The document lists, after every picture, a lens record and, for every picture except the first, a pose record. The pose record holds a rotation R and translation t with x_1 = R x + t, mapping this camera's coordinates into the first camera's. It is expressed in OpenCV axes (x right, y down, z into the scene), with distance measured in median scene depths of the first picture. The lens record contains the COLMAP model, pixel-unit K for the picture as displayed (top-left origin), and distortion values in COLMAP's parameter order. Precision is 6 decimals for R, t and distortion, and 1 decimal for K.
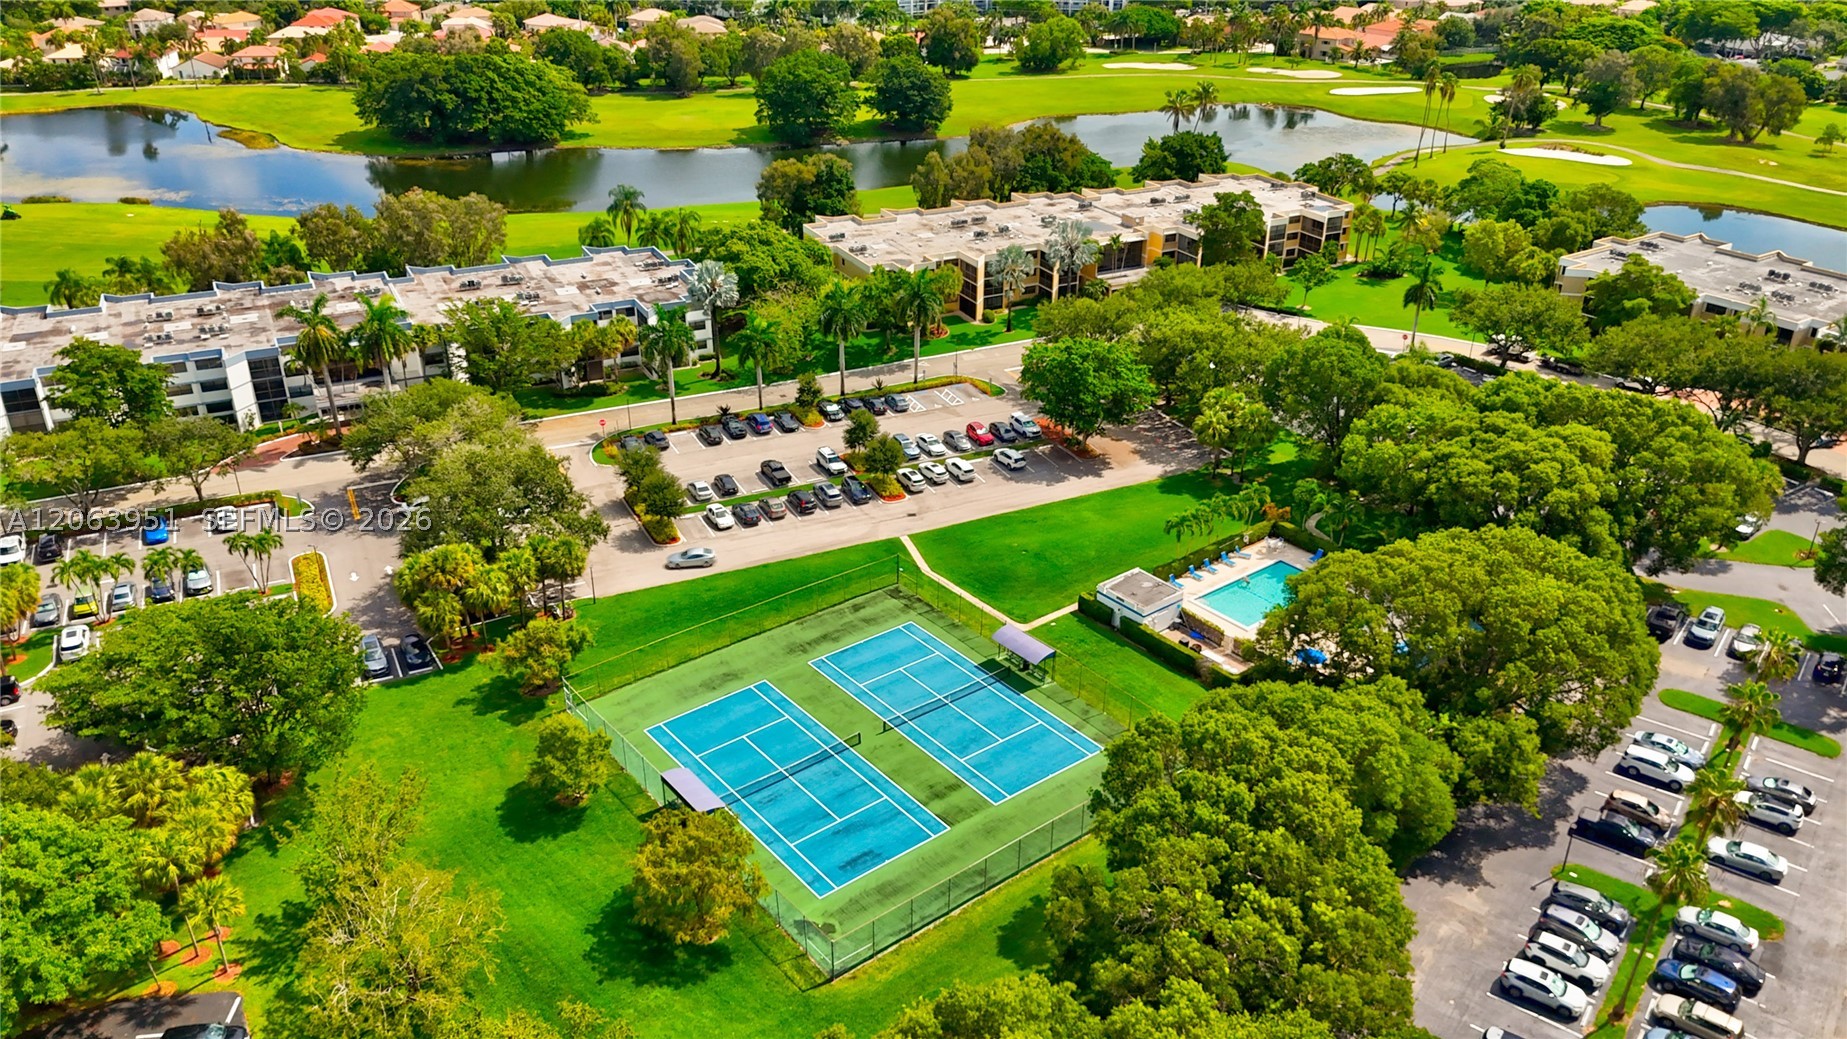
lens RADIAL K [[1362.1, 0, 927.0], [0, 1362.1, 530.3], [0, 0, 1]] dist [0.057159, -0.057207]
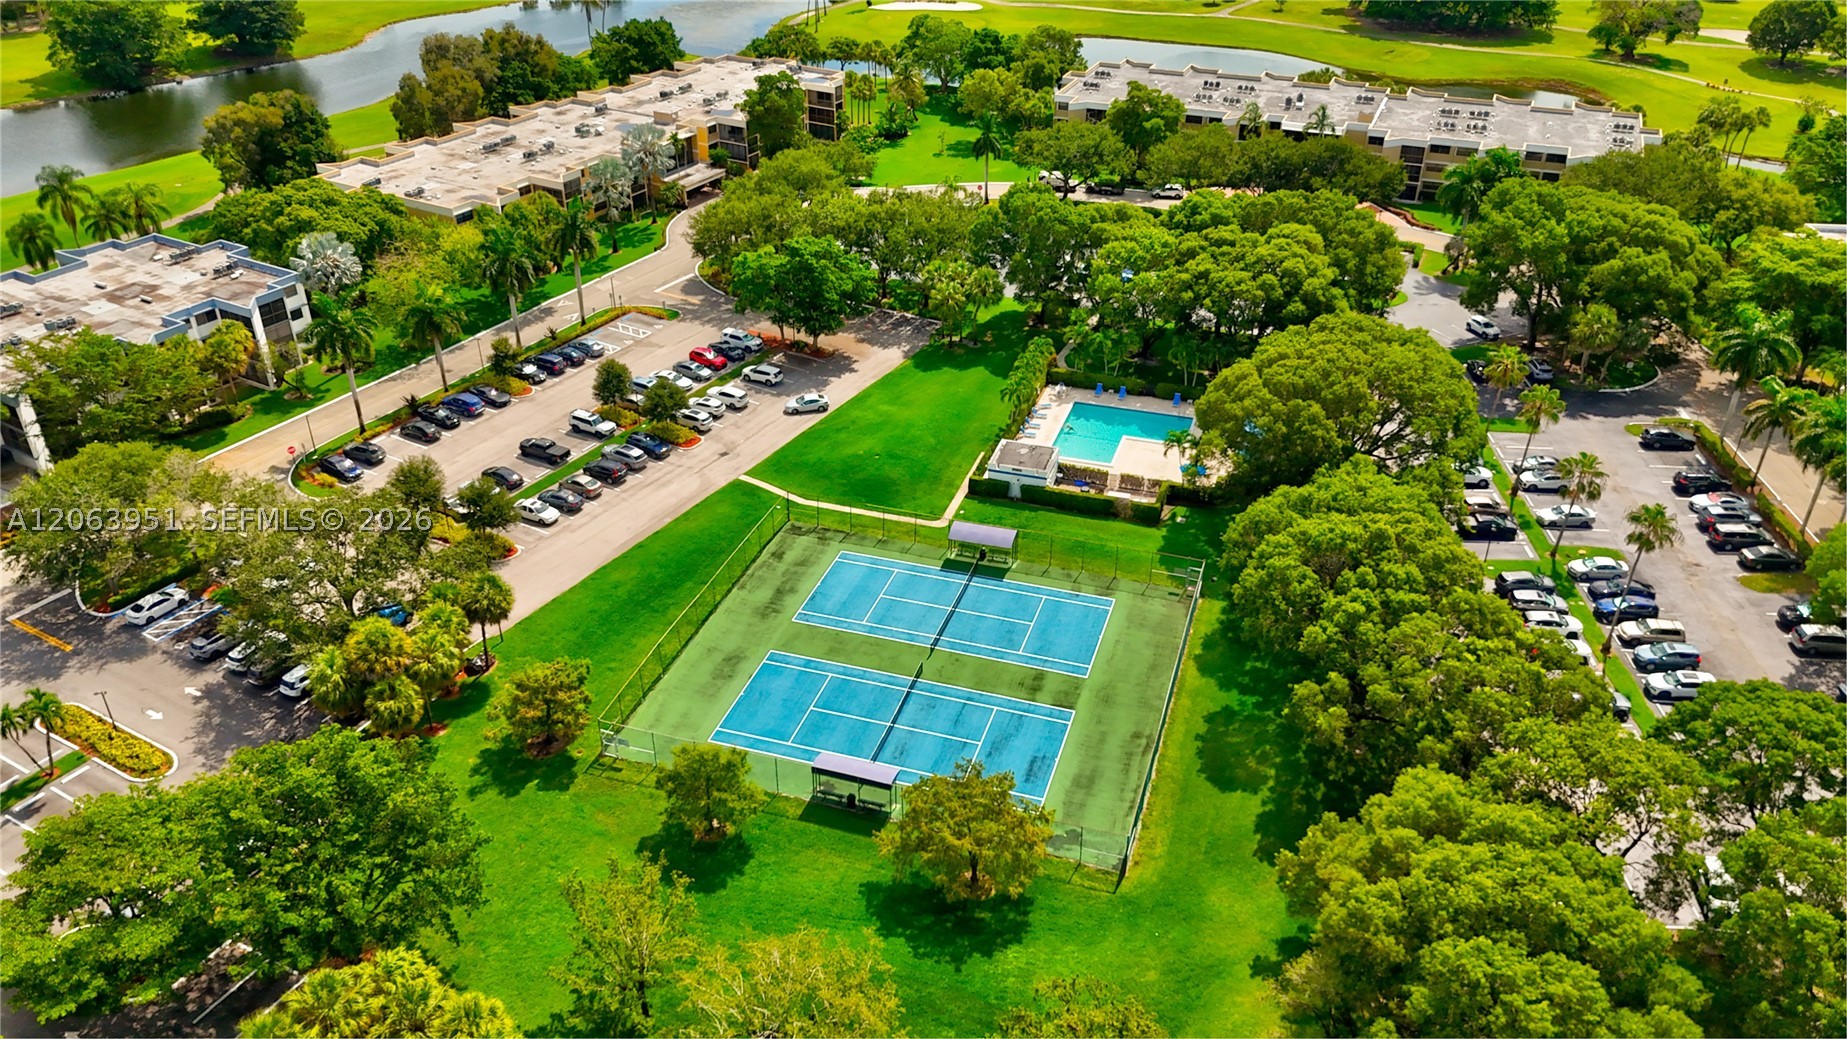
lens RADIAL K [[1362.1, 0, 929.6], [0, 1362.1, 529.3], [0, 0, 1]] dist [0.057159, -0.057207]
pose [[0.832295, -0.289302, 0.472852, -0.331568], [0.251634, 0.957238, 0.142745, -0.056357], [-0.493928, 0.000179, 0.869503, 0.098293]]
